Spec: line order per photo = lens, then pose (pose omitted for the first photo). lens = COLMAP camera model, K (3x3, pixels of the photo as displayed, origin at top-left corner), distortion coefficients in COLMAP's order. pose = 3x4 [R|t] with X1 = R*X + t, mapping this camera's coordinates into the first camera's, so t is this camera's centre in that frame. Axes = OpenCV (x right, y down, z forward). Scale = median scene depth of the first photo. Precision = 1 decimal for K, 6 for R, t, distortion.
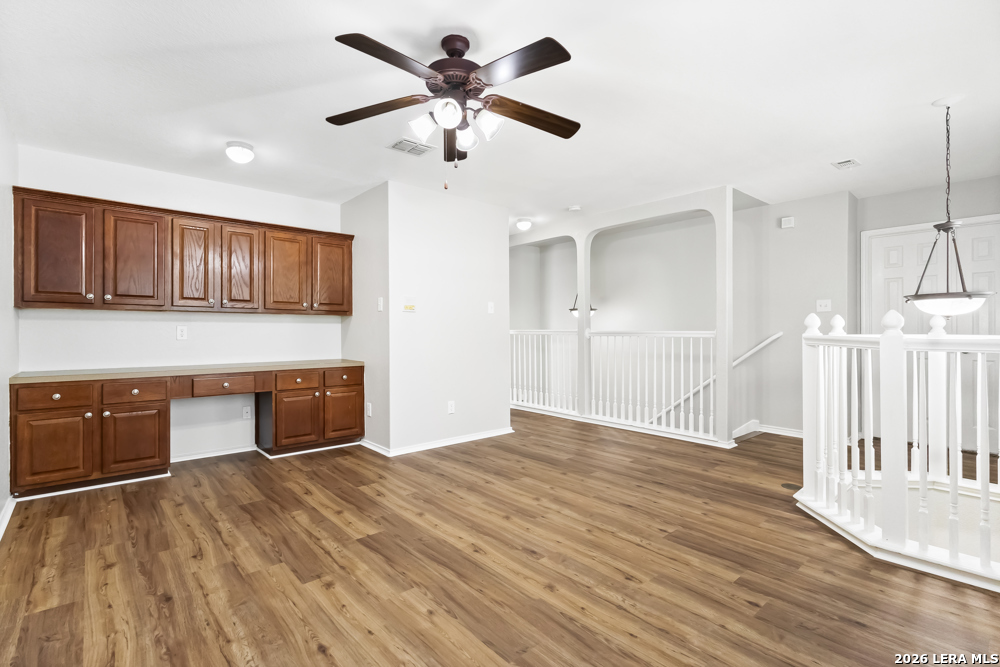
lens RADIAL K [[468.7, 0, 499.7], [0, 468.7, 328.2], [0, 0, 1]] dist [-0.002721, 0.001070]
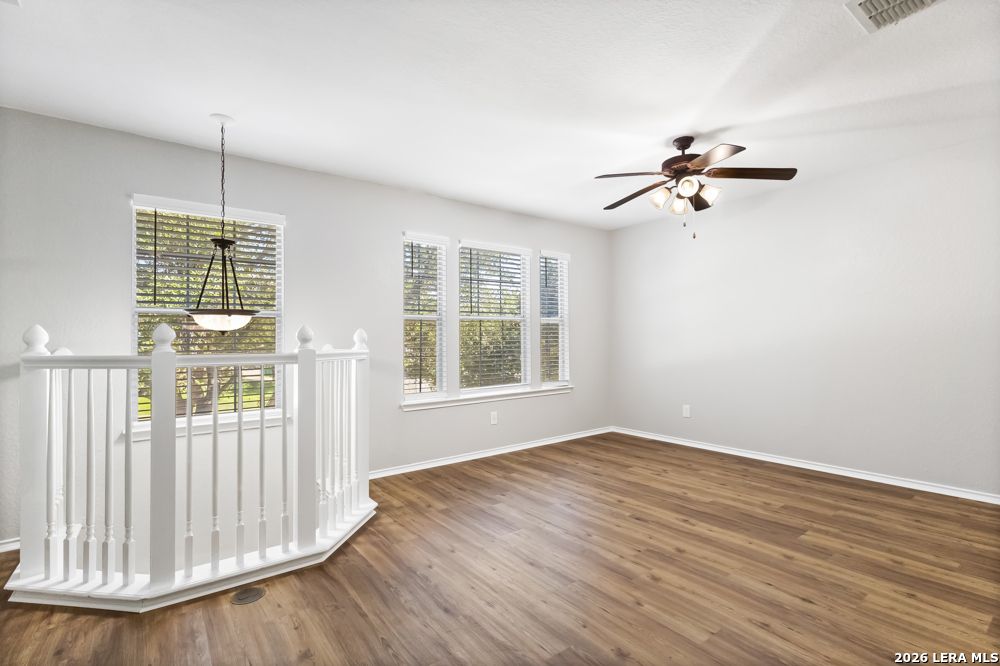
lens RADIAL K [[468.7, 0, 501.1], [0, 468.7, 332.3], [0, 0, 1]] dist [-0.002721, 0.001070]
pose [[-0.997230, 0.012159, 0.073375, 0.301362], [0.010996, 0.999808, -0.016233, 0.001166], [-0.073558, -0.015381, -0.997172, 2.038670]]
